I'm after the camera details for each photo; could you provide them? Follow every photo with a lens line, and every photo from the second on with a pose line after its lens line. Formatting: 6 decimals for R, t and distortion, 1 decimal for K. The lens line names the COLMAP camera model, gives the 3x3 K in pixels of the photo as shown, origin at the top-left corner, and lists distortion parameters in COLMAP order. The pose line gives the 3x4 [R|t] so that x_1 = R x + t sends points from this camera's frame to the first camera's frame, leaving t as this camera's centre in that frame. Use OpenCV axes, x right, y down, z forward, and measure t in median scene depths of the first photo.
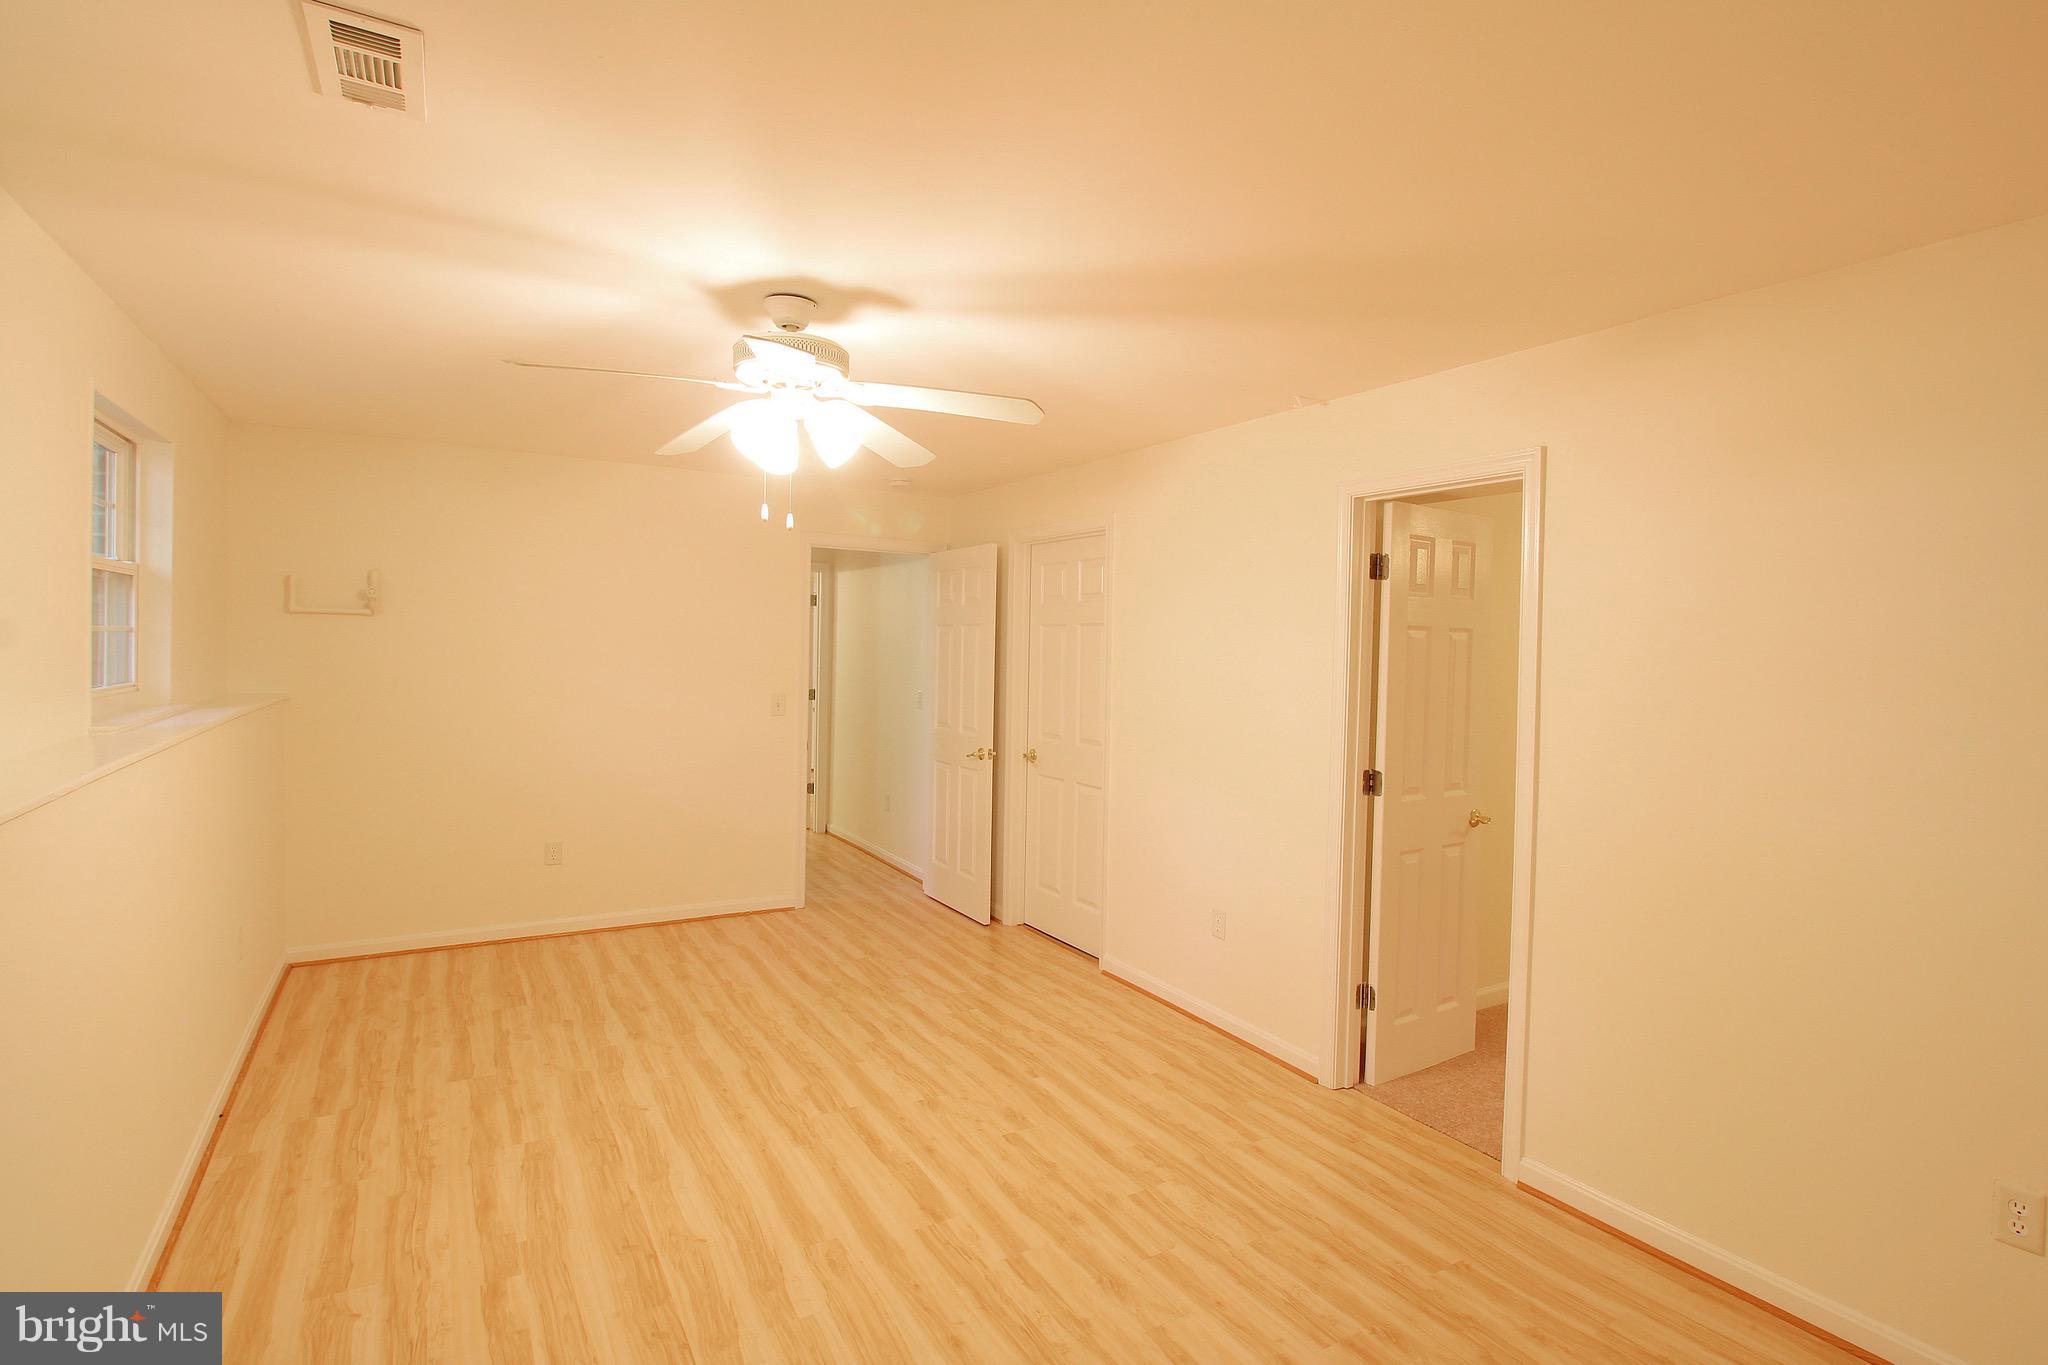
lens RADIAL K [[966.5, 0, 1027.1], [0, 966.5, 668.9], [0, 0, 1]] dist [0.002477, -0.012219]
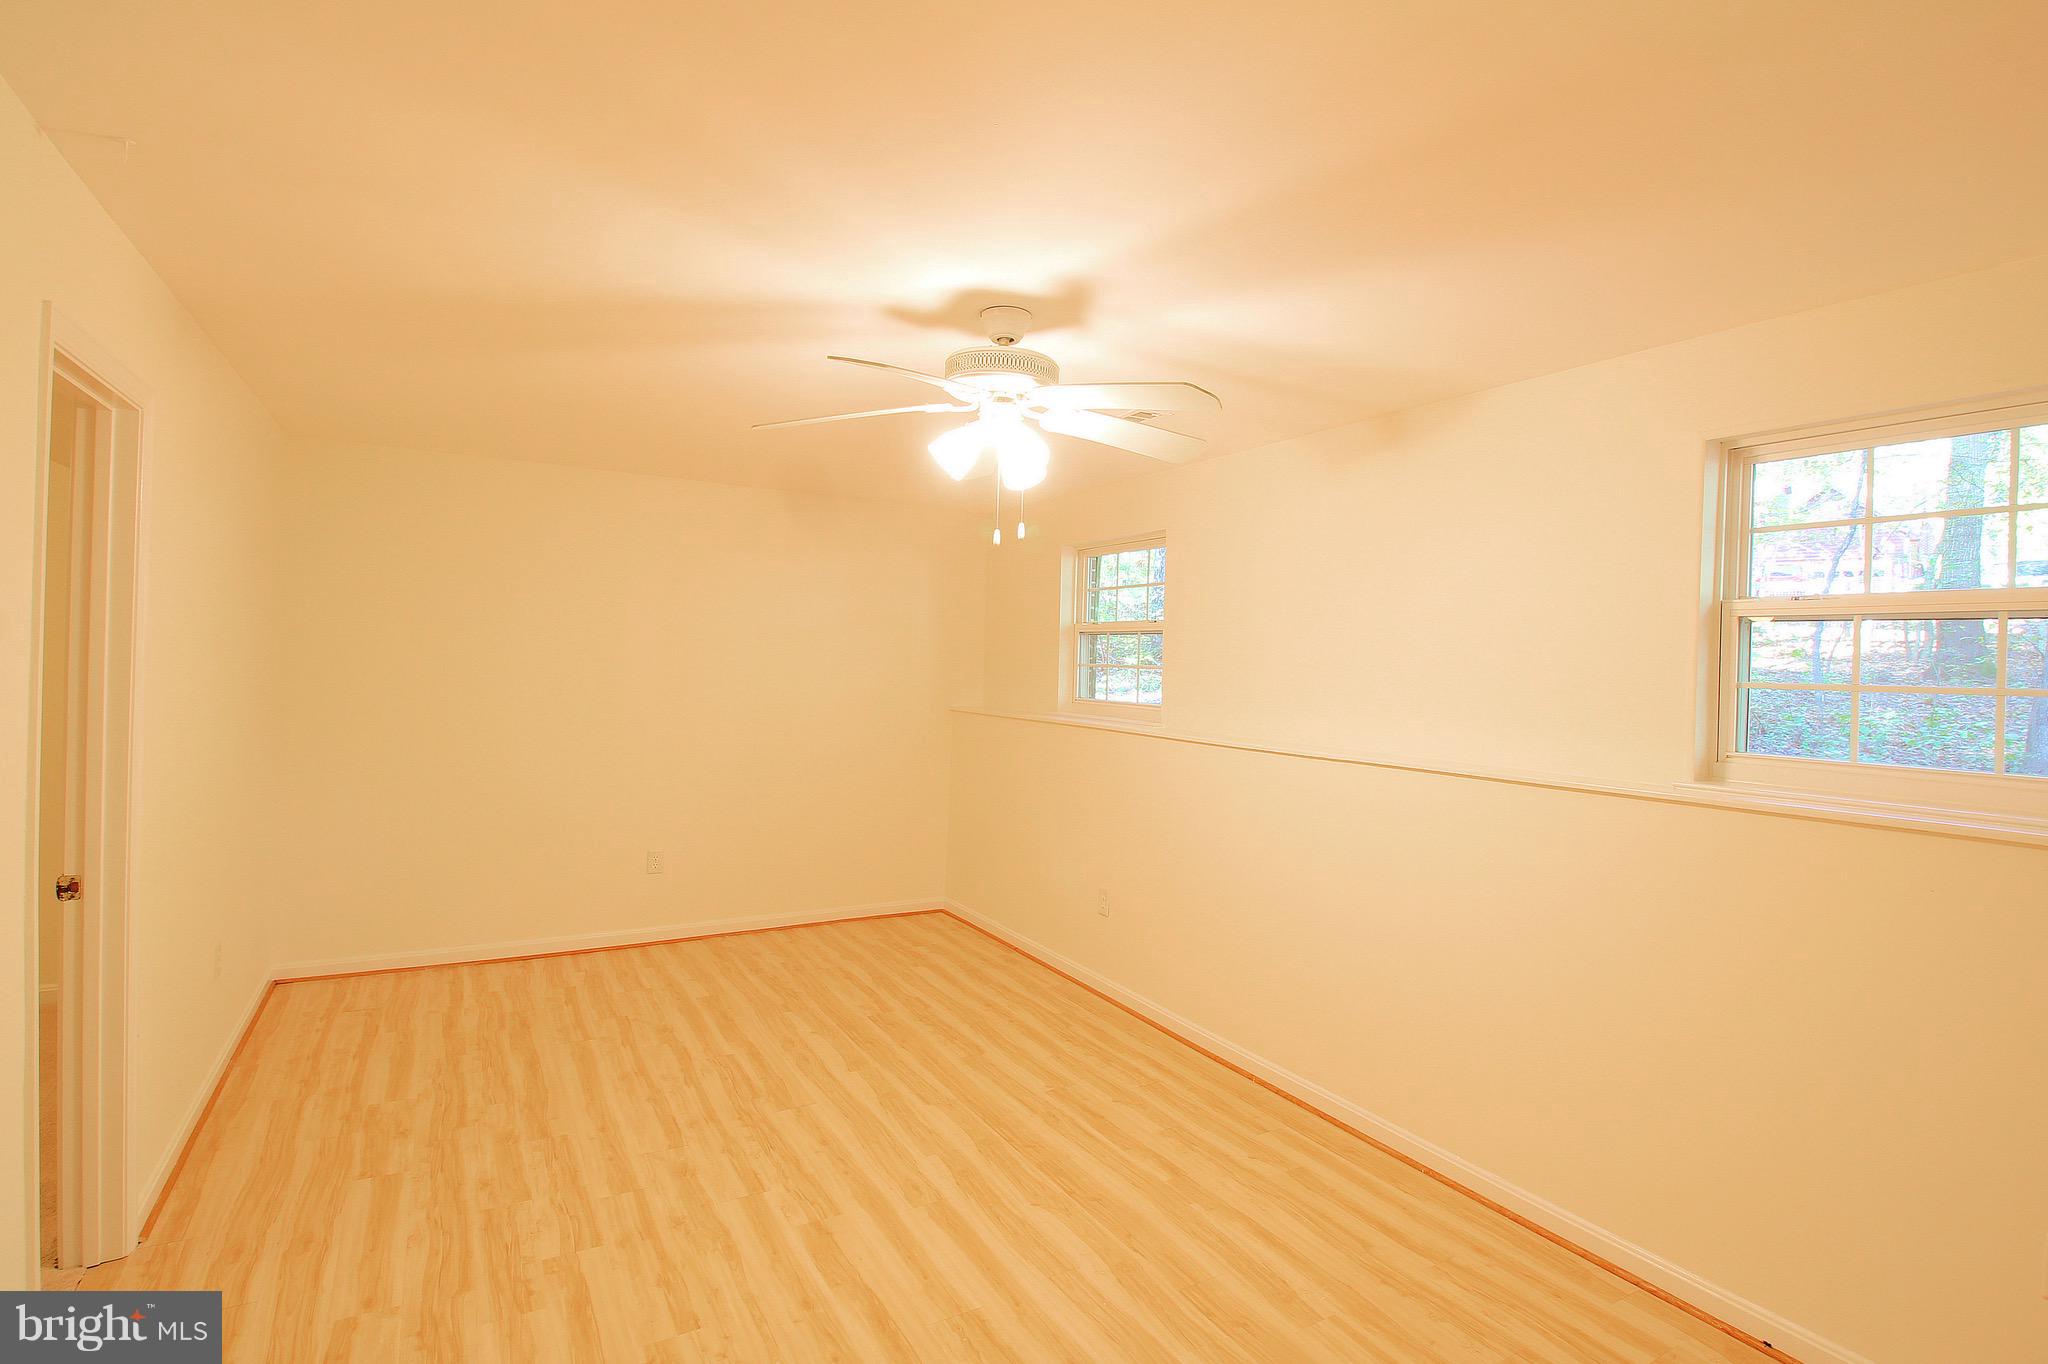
lens RADIAL K [[966.5, 0, 1027.1], [0, 966.5, 668.4], [0, 0, 1]] dist [0.002477, -0.012219]
pose [[-0.998500, -0.051940, 0.017300, -0.298466], [-0.051337, 0.998115, 0.033638, -0.053727], [-0.019015, 0.032699, -0.999284, 1.976808]]
